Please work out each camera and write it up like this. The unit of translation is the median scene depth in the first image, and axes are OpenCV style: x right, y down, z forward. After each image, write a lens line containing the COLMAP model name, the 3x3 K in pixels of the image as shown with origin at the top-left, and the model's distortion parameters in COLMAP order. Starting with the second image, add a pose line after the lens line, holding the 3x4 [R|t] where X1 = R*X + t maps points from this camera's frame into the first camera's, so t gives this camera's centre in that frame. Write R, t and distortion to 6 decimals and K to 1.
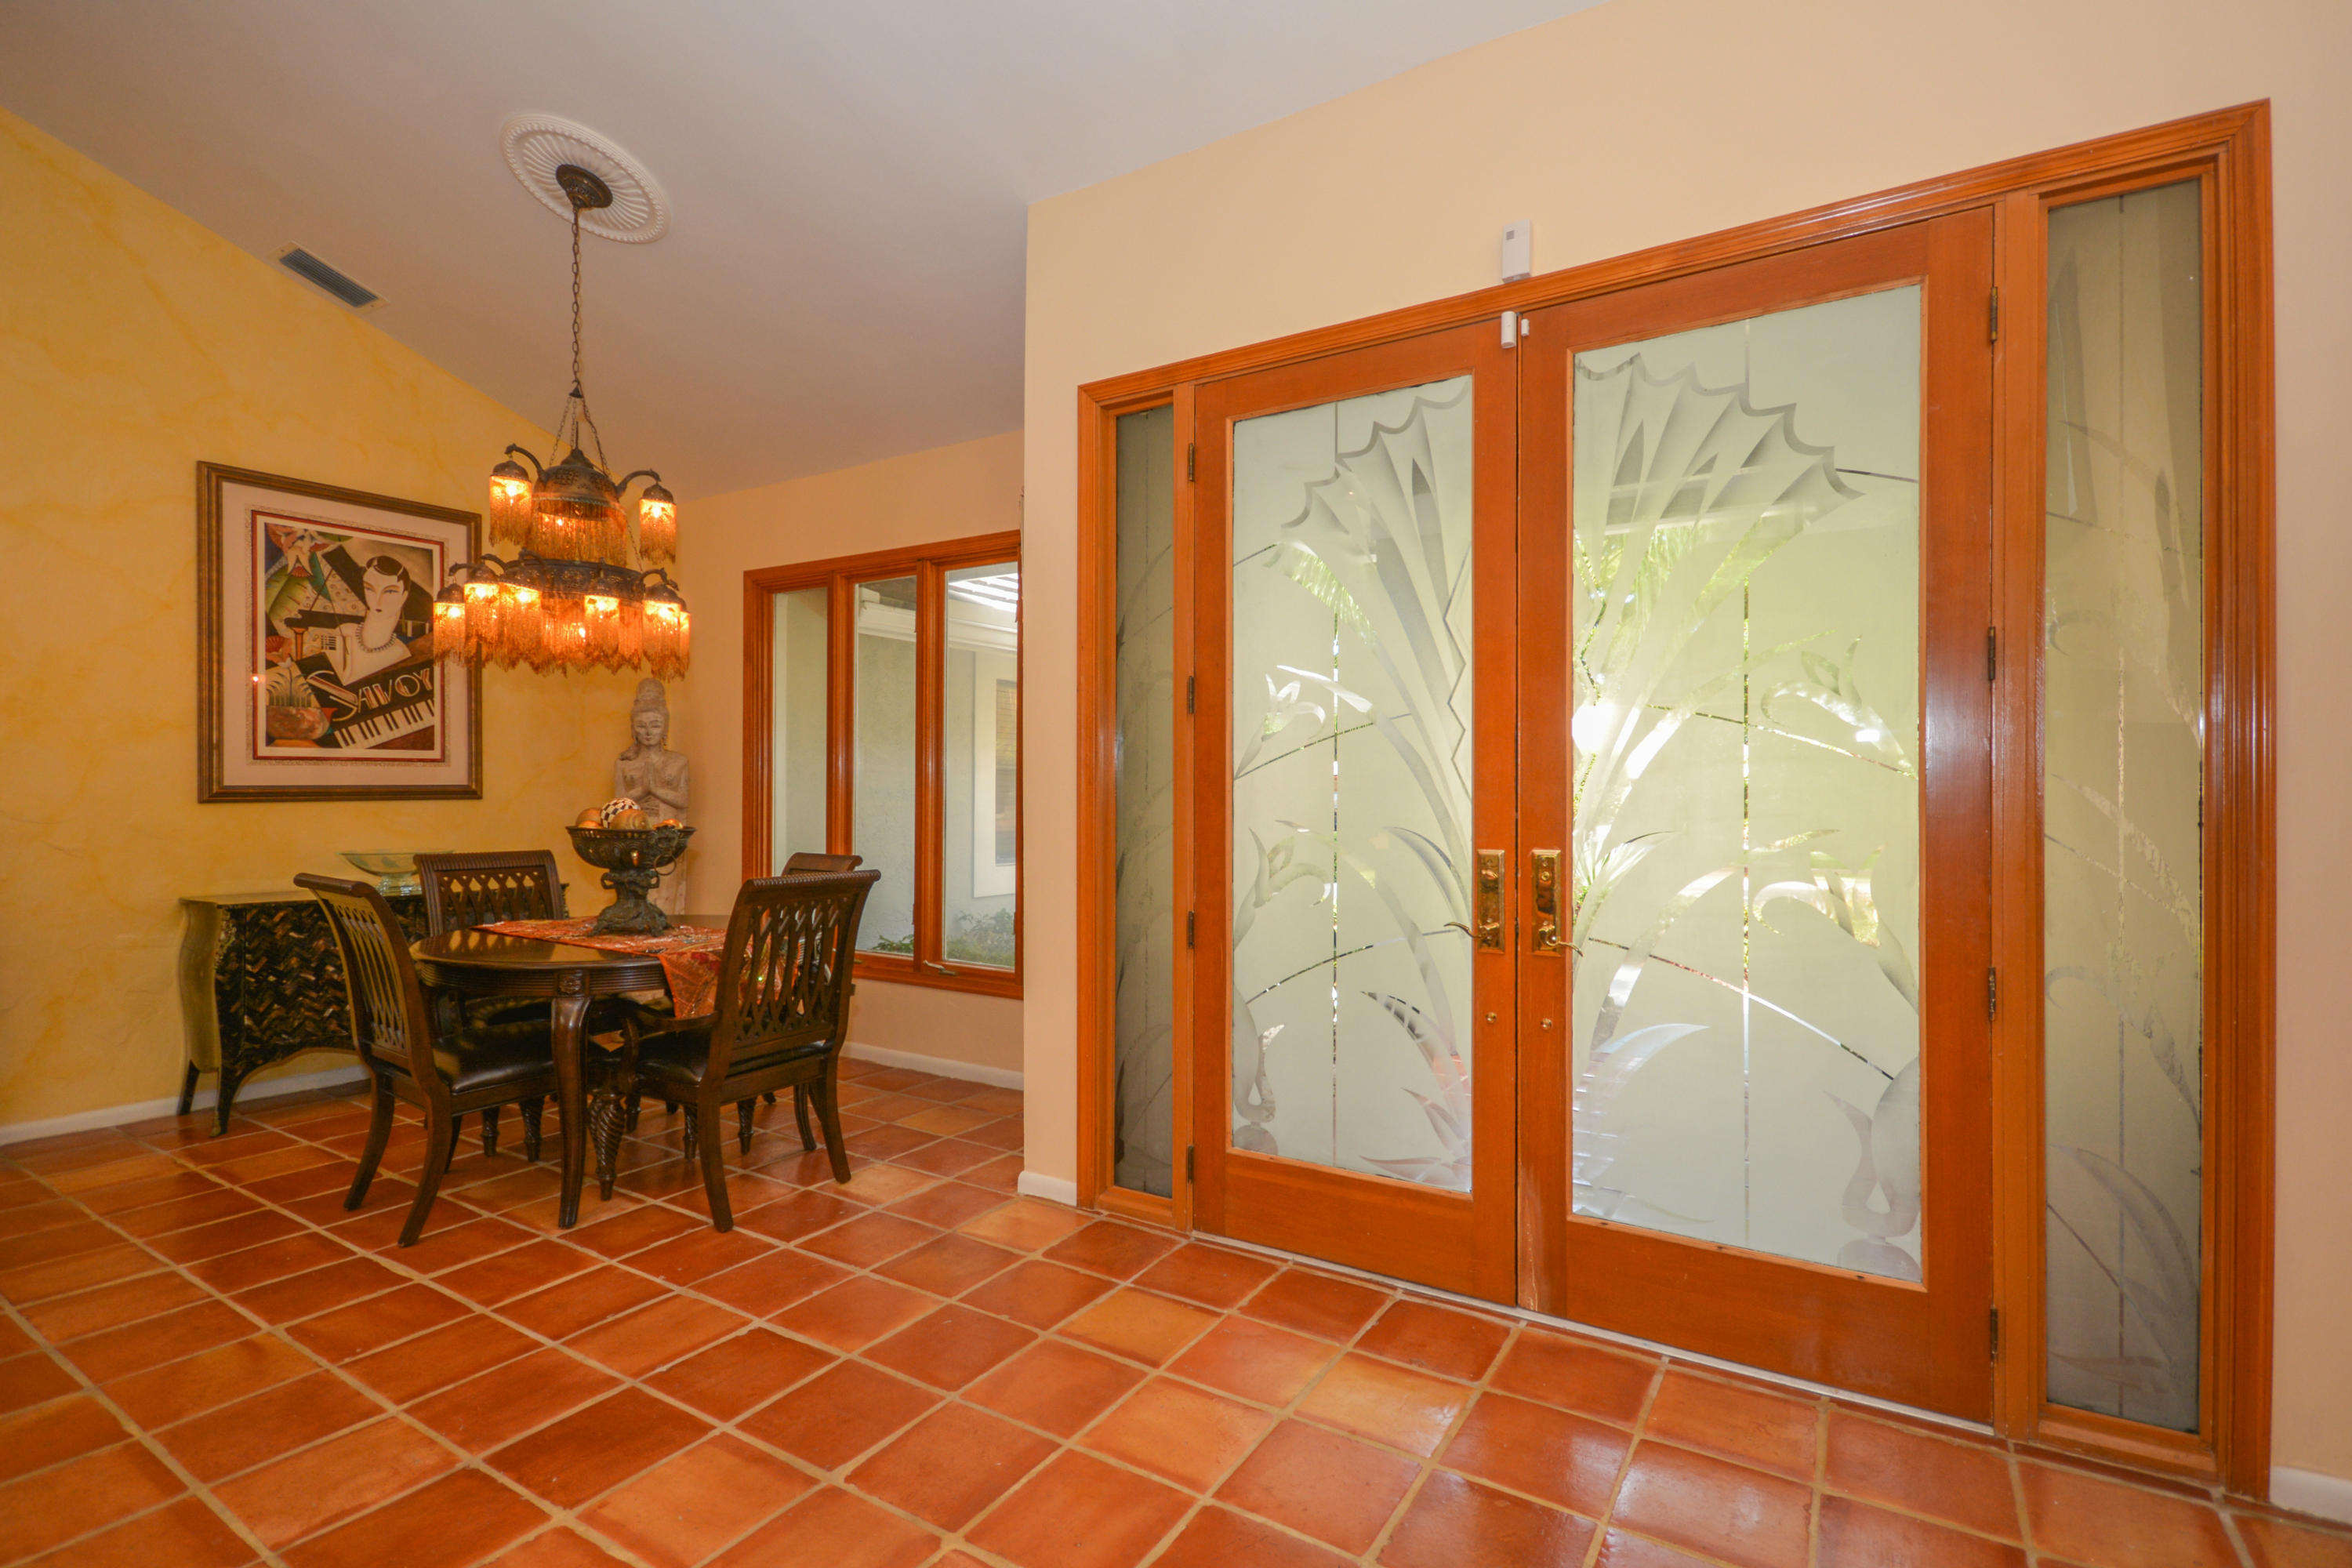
lens RADIAL K [[1044.0, 0, 1222.7], [0, 1044.0, 786.4], [0, 0, 1]] dist [0.015980, -0.013315]
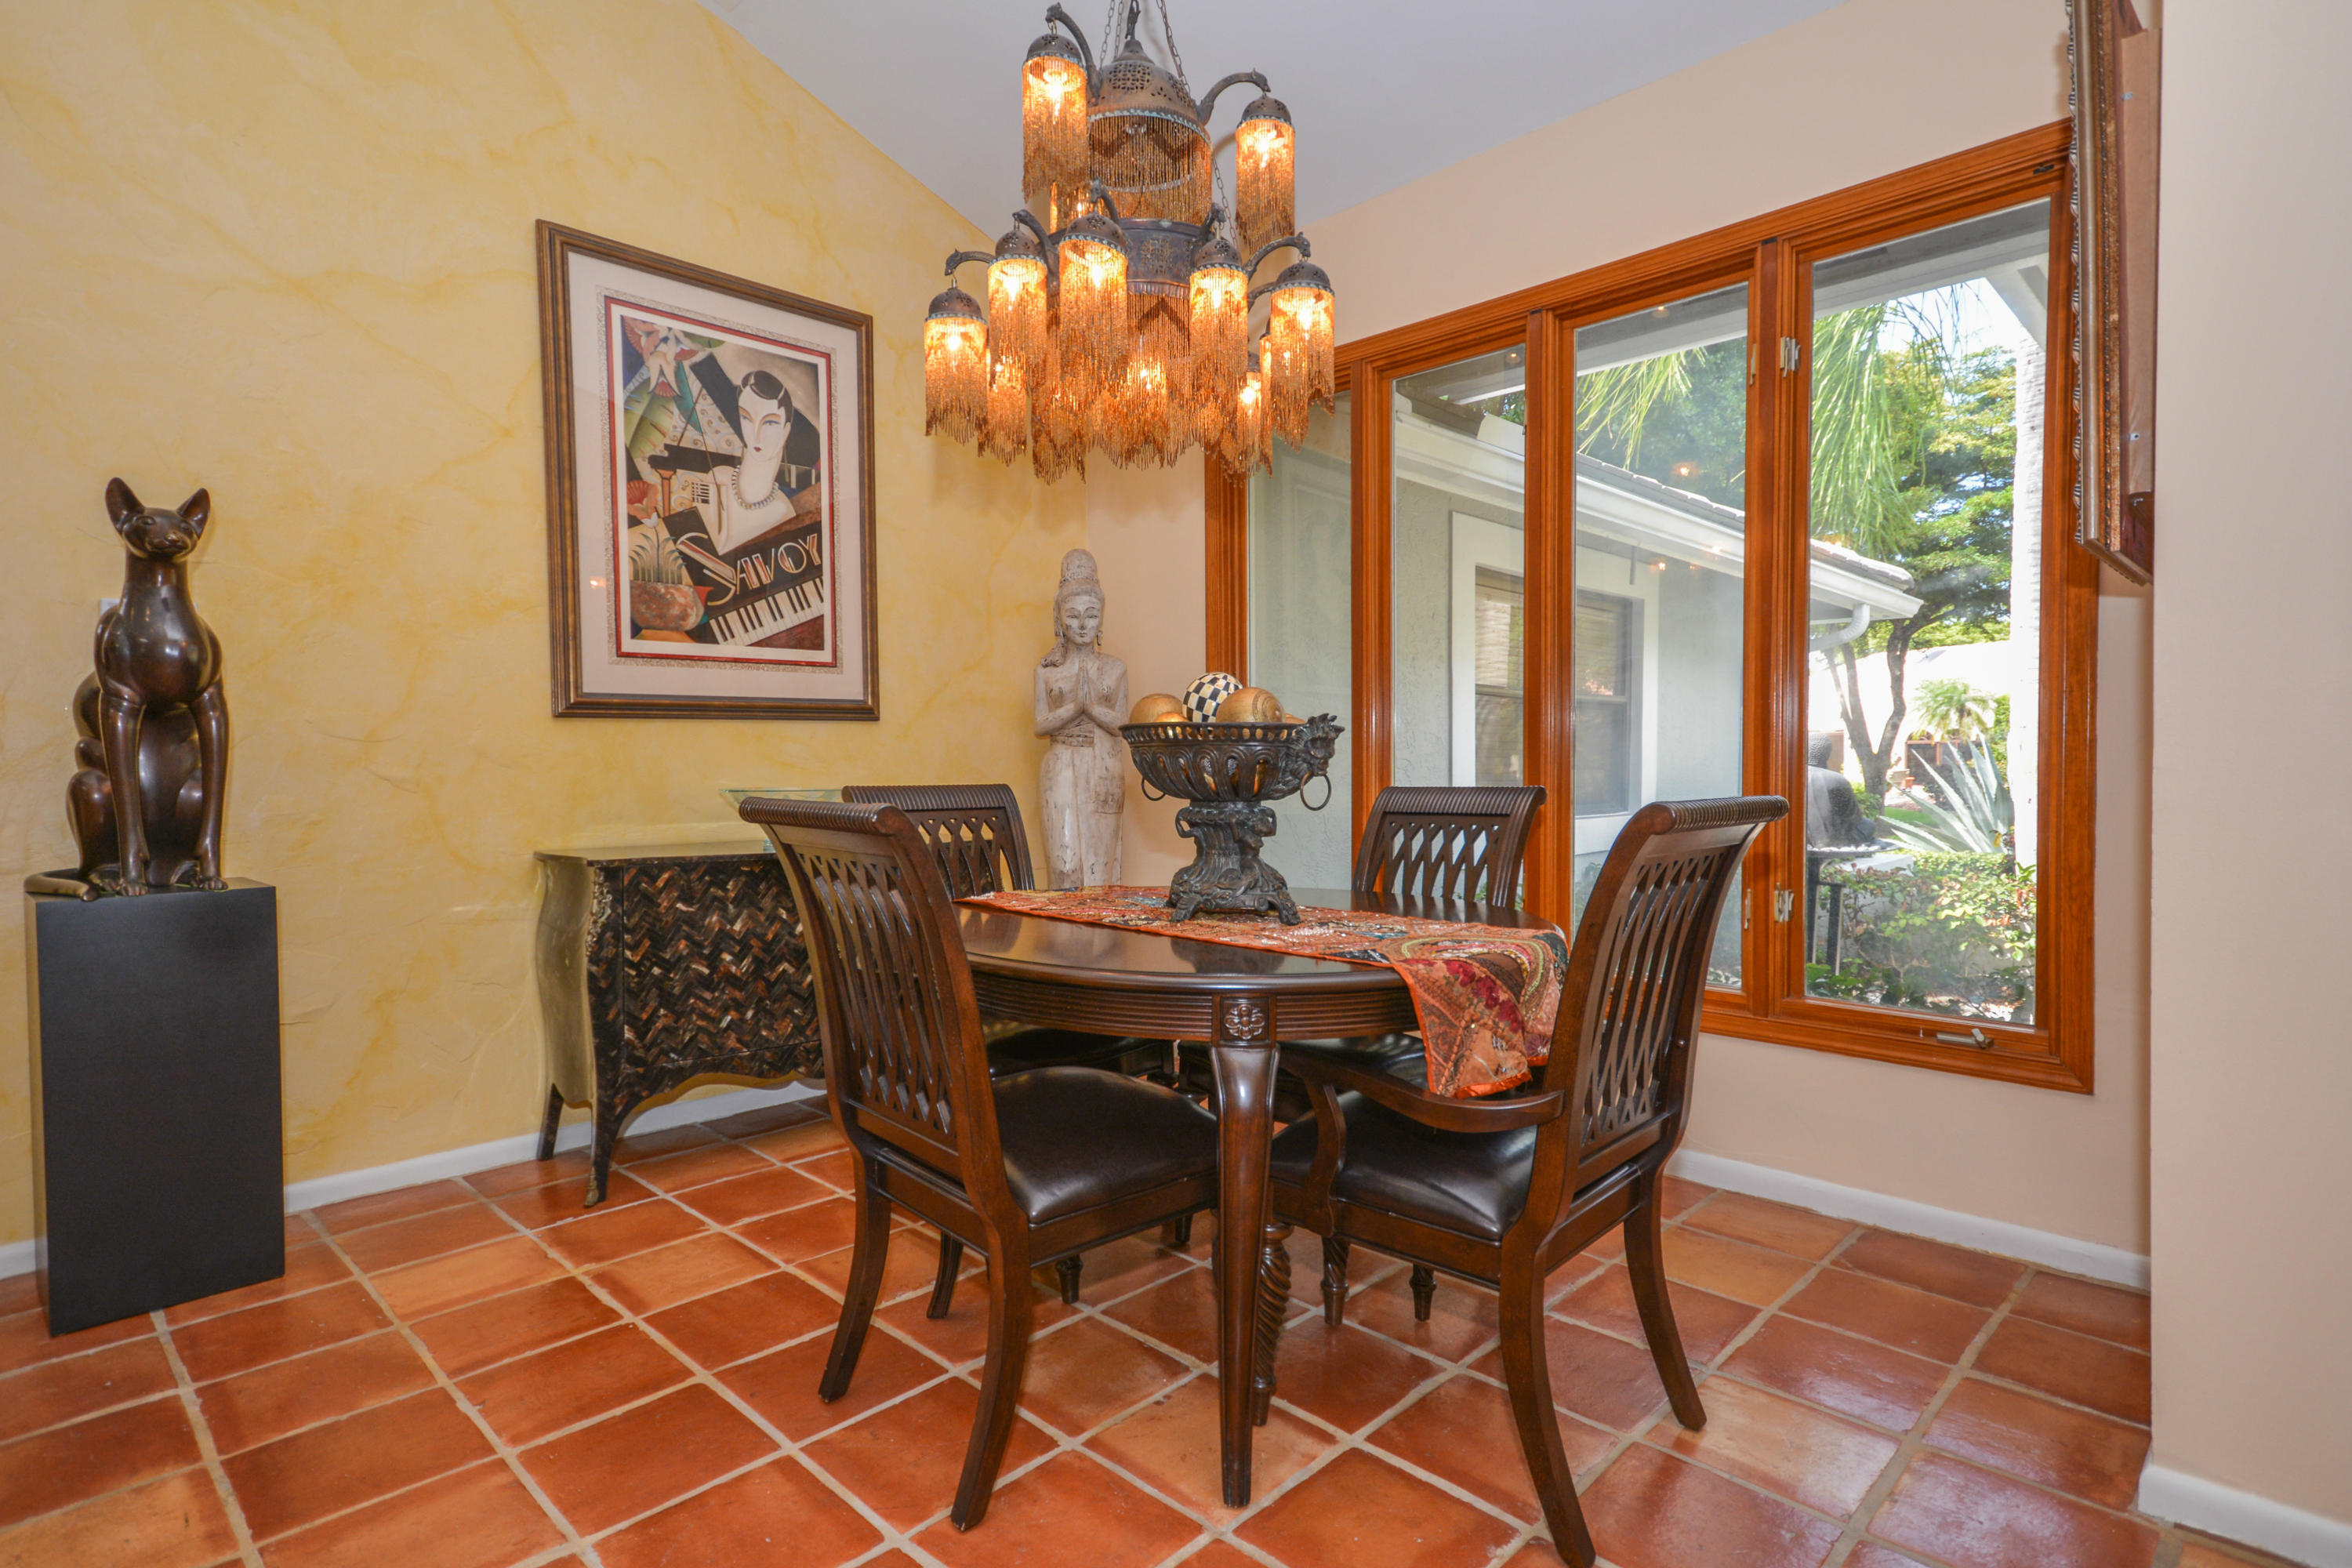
lens RADIAL K [[1145.0, 0, 1200.3], [0, 1145.0, 784.8], [0, 0, 1]] dist [0.011816, 0.001764]
pose [[0.973441, -0.006180, -0.228856, -0.401628], [0.011824, 0.999659, 0.023301, 0.051244], [0.228634, -0.025388, 0.973181, 0.368083]]
